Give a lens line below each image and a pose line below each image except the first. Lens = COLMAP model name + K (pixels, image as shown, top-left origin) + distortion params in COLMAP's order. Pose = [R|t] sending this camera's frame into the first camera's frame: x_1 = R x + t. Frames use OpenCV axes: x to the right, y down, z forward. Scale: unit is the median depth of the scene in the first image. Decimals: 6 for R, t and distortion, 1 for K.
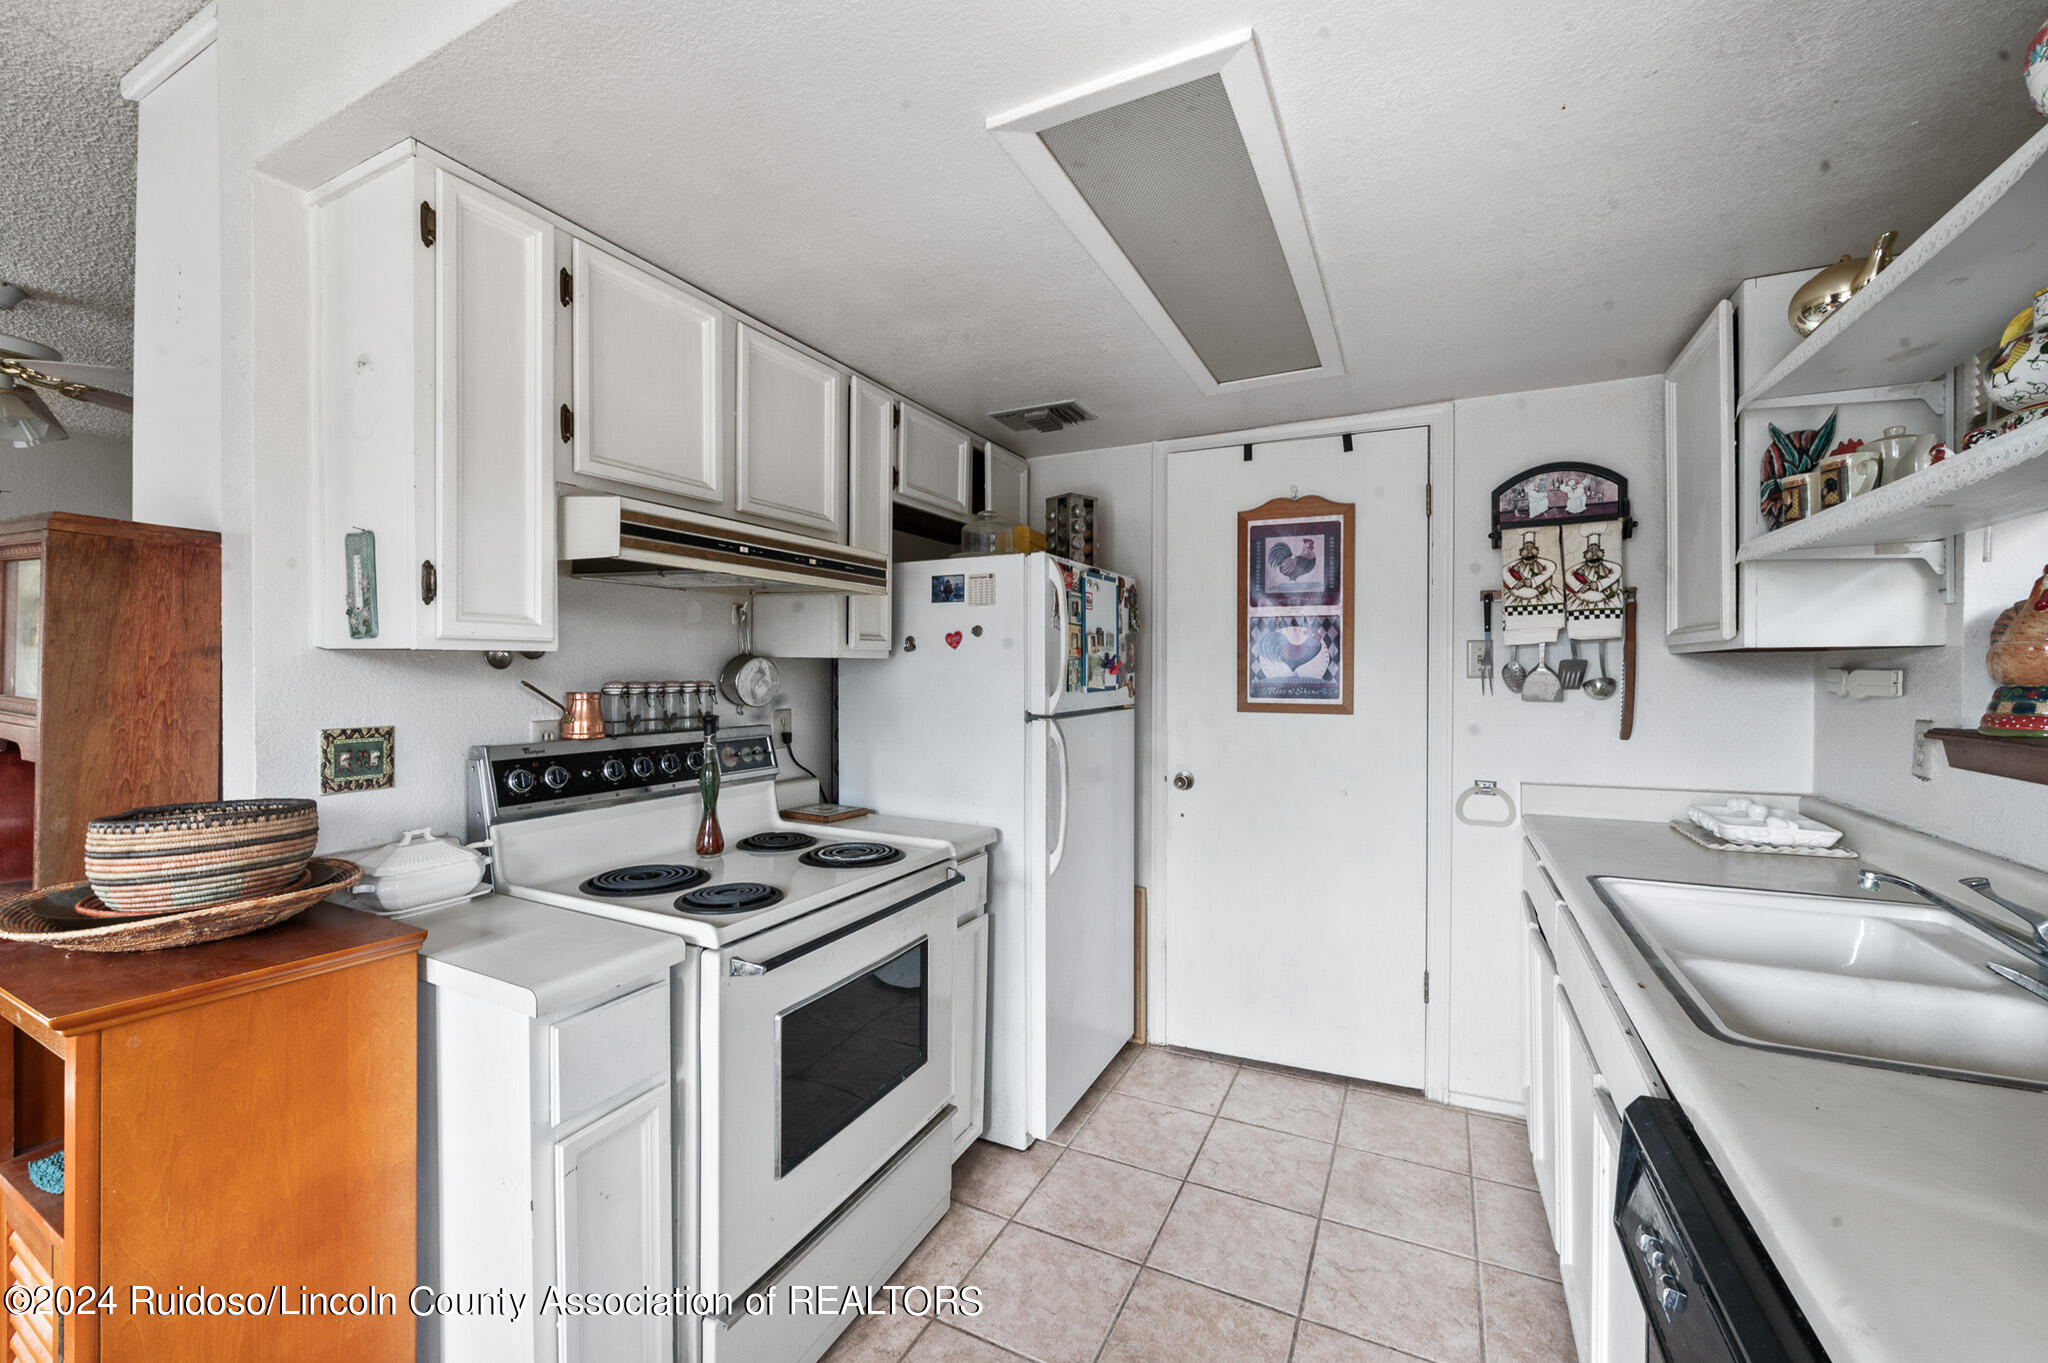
lens RADIAL K [[820.3, 0, 1026.9], [0, 820.3, 678.2], [0, 0, 1]] dist [-0.006790, 0.000058]
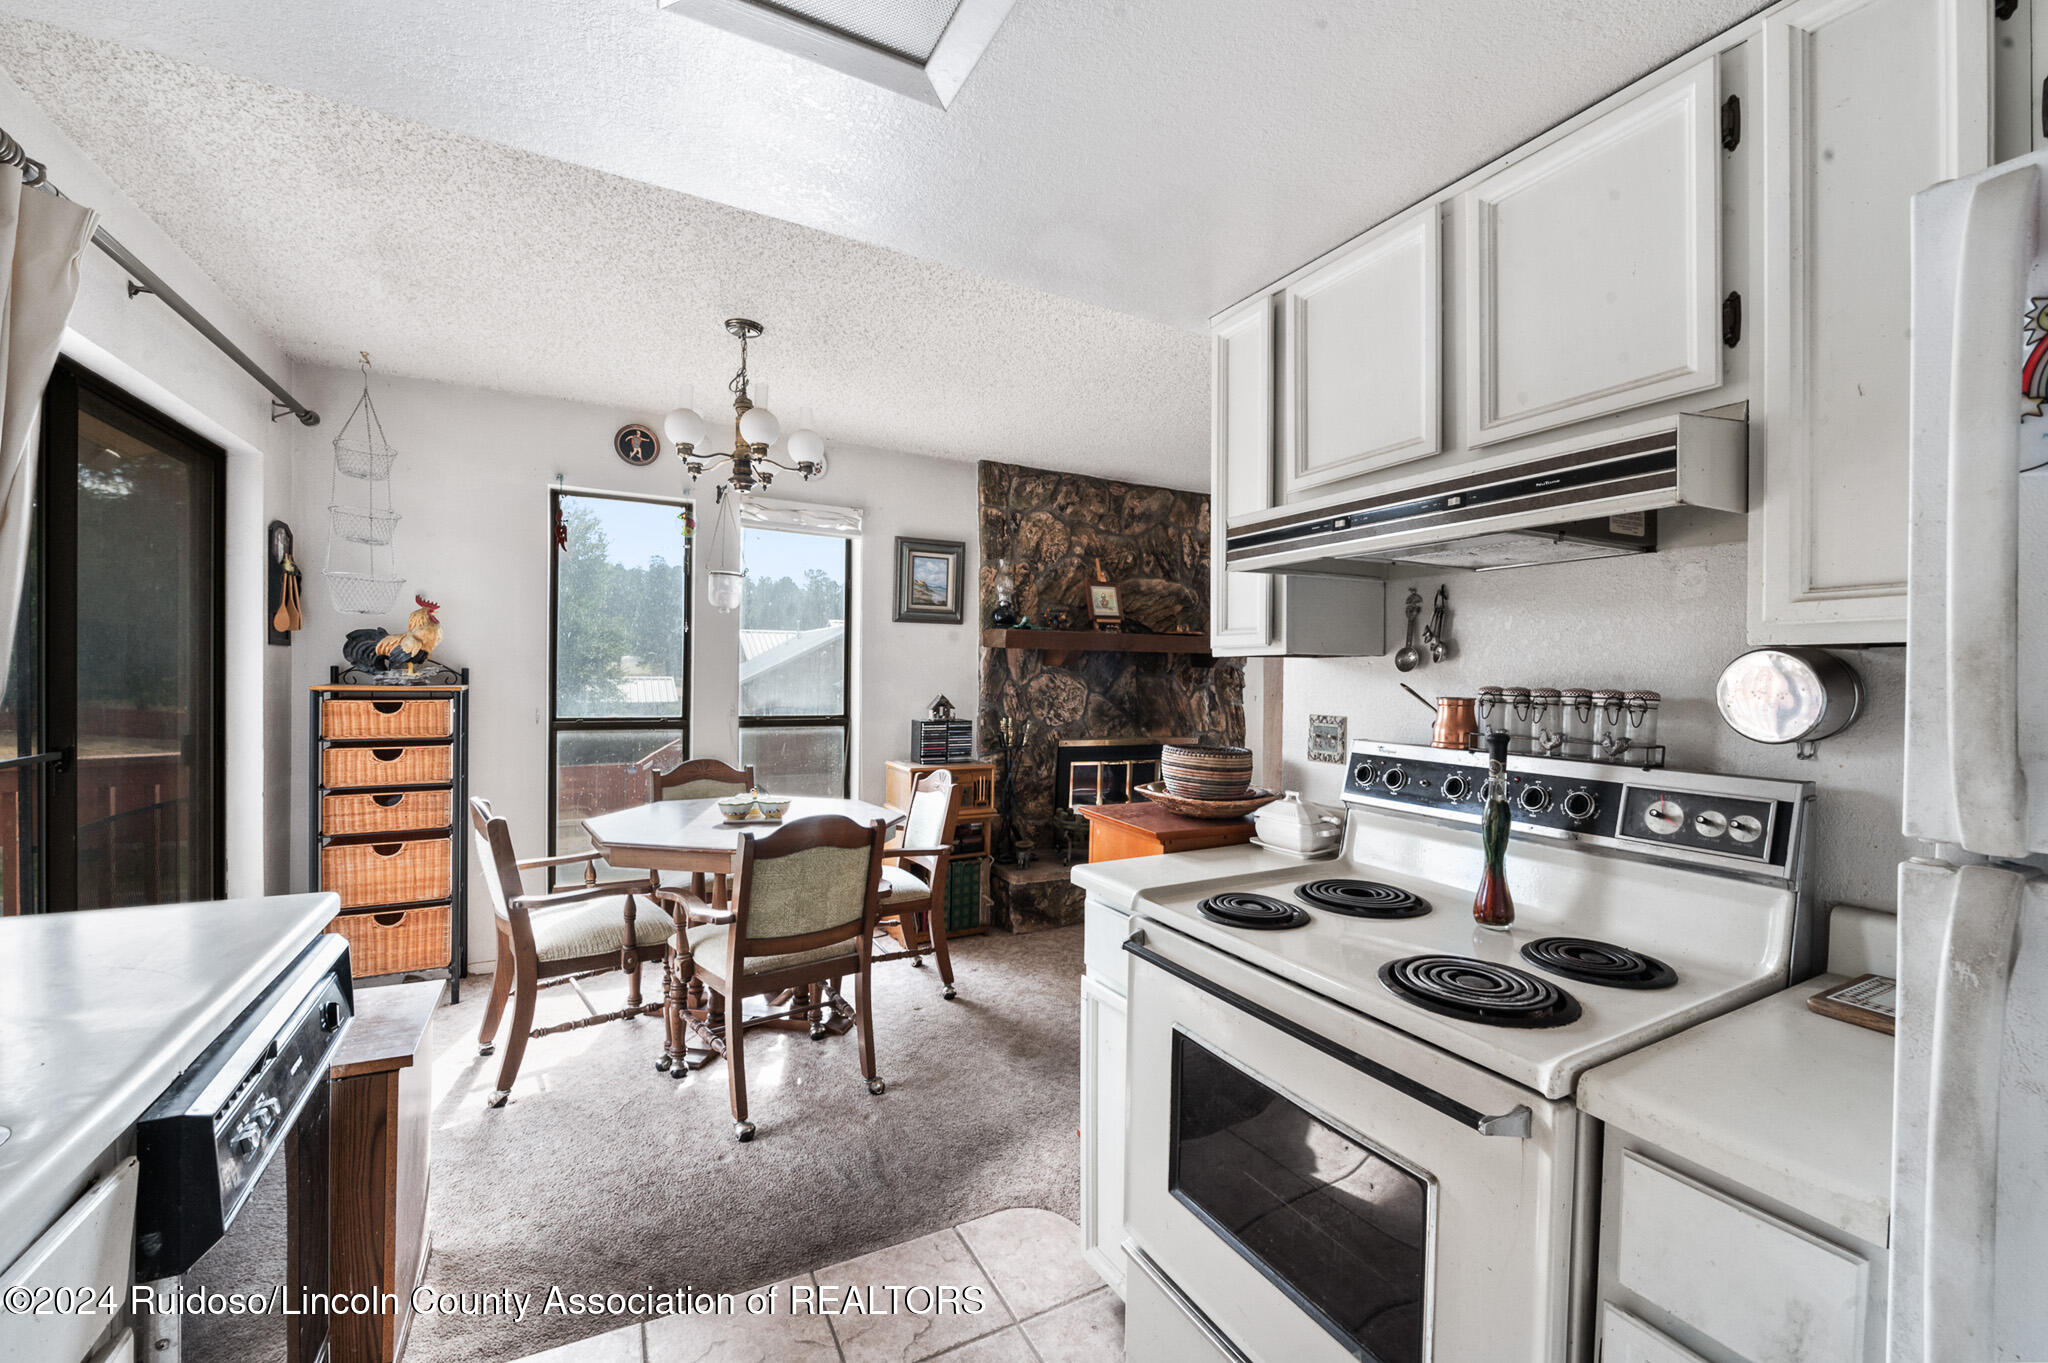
lens RADIAL K [[820.3, 0, 1032.3], [0, 820.3, 681.3], [0, 0, 1]] dist [-0.006790, 0.000058]
pose [[-0.580200, -0.003776, -0.814465, 0.369423], [-0.021957, 0.999698, 0.011007, -0.000502], [0.814178, 0.024269, -0.580108, 0.893981]]
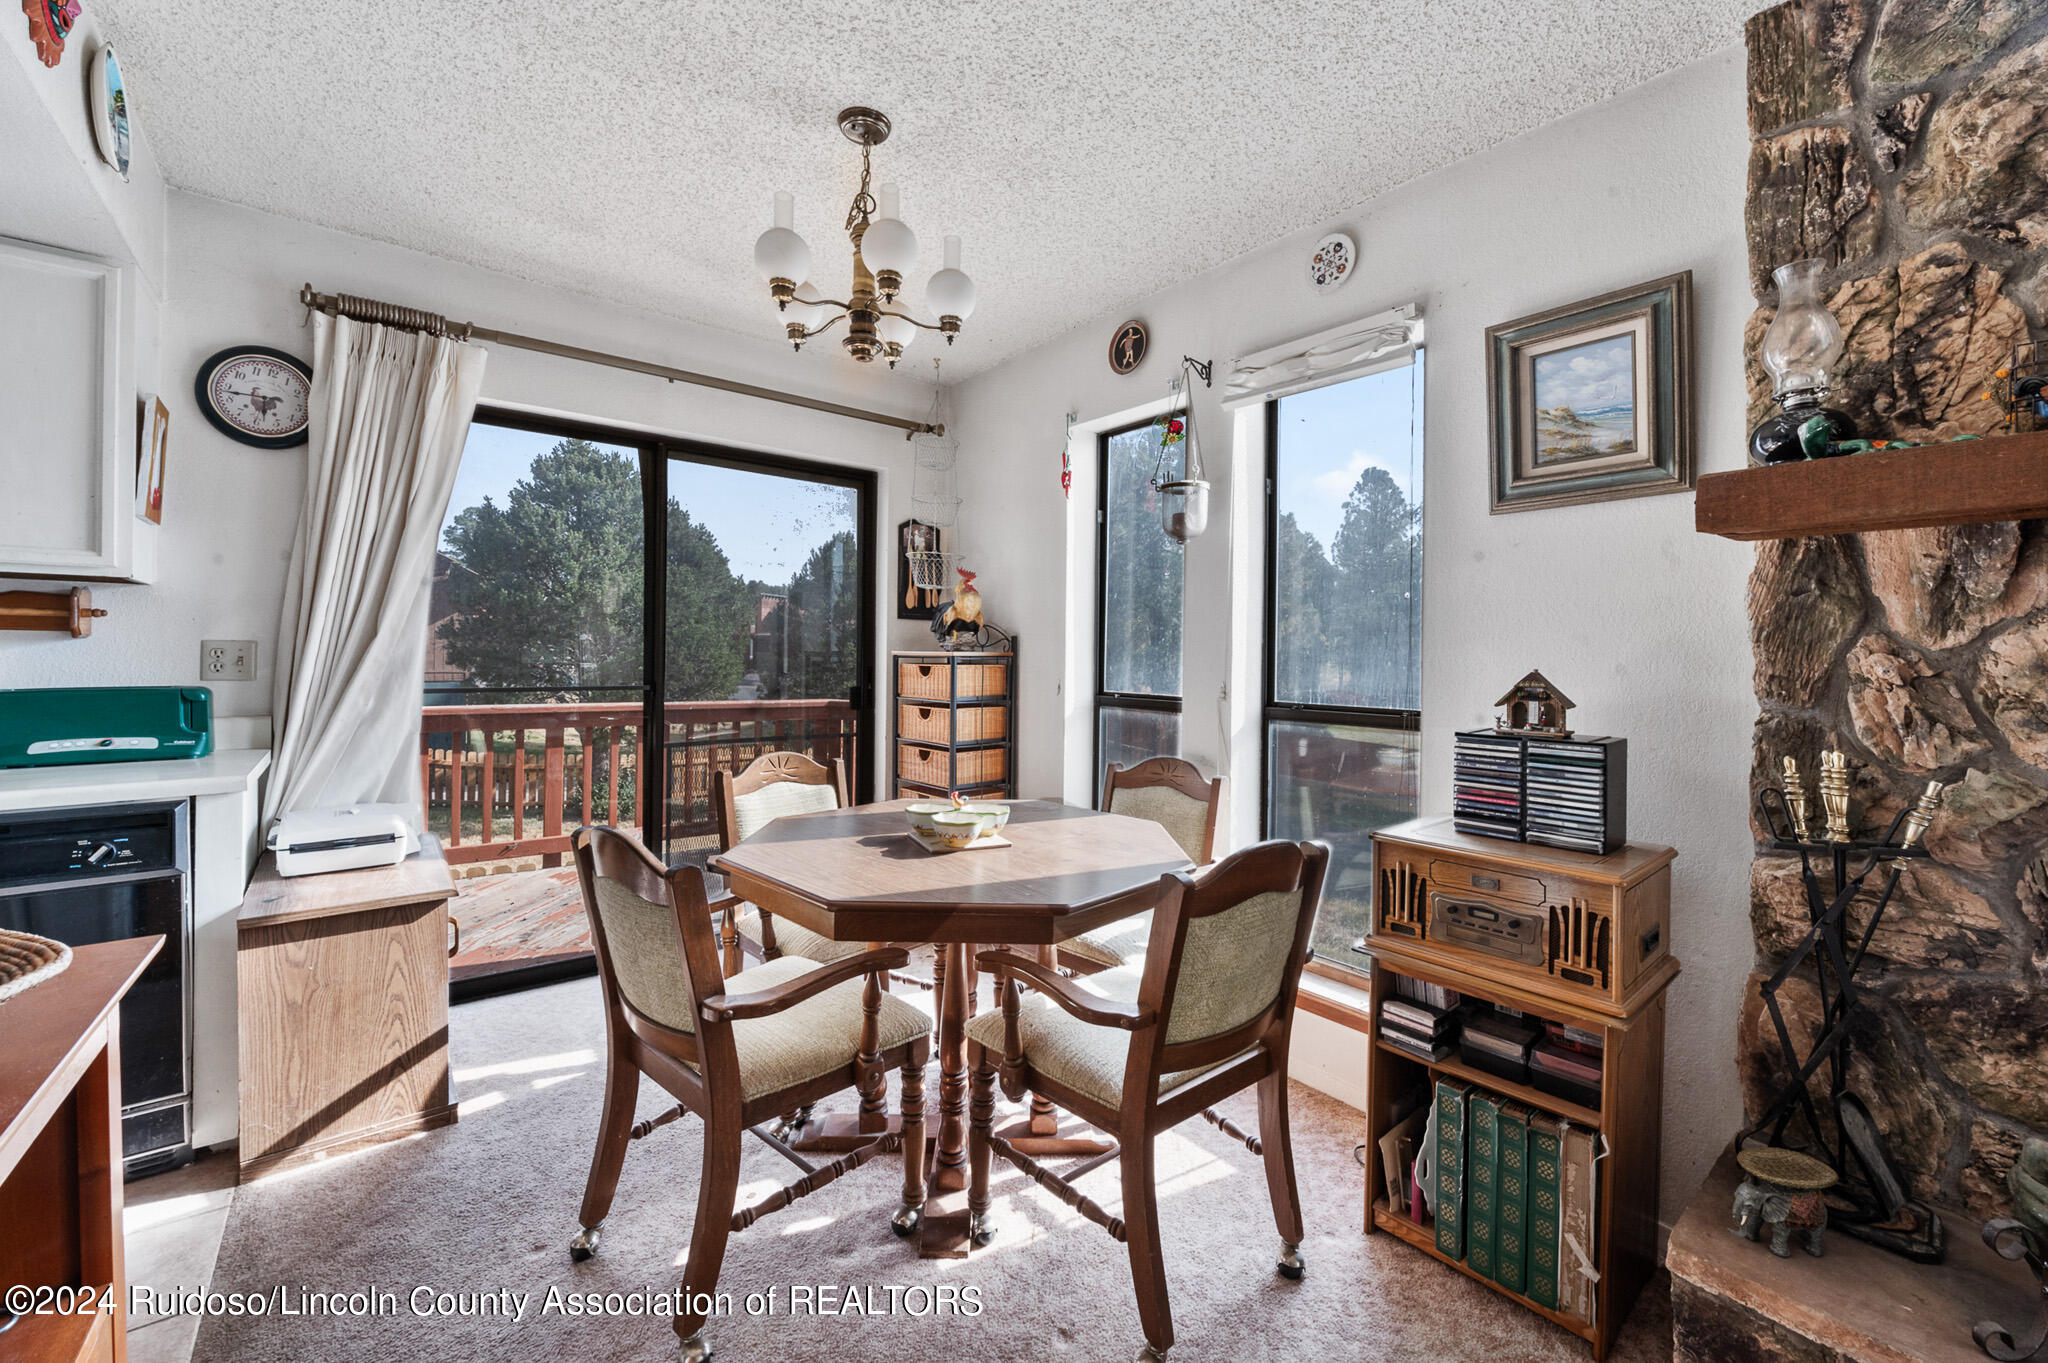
lens RADIAL K [[820.3, 0, 1032.5], [0, 820.3, 657.3], [0, 0, 1]] dist [-0.006790, 0.000058]
pose [[-0.910565, -0.016178, 0.413049, -0.898339], [-0.013884, 0.999867, 0.008557, 0.041103], [-0.413133, 0.002057, -0.910668, 0.529688]]
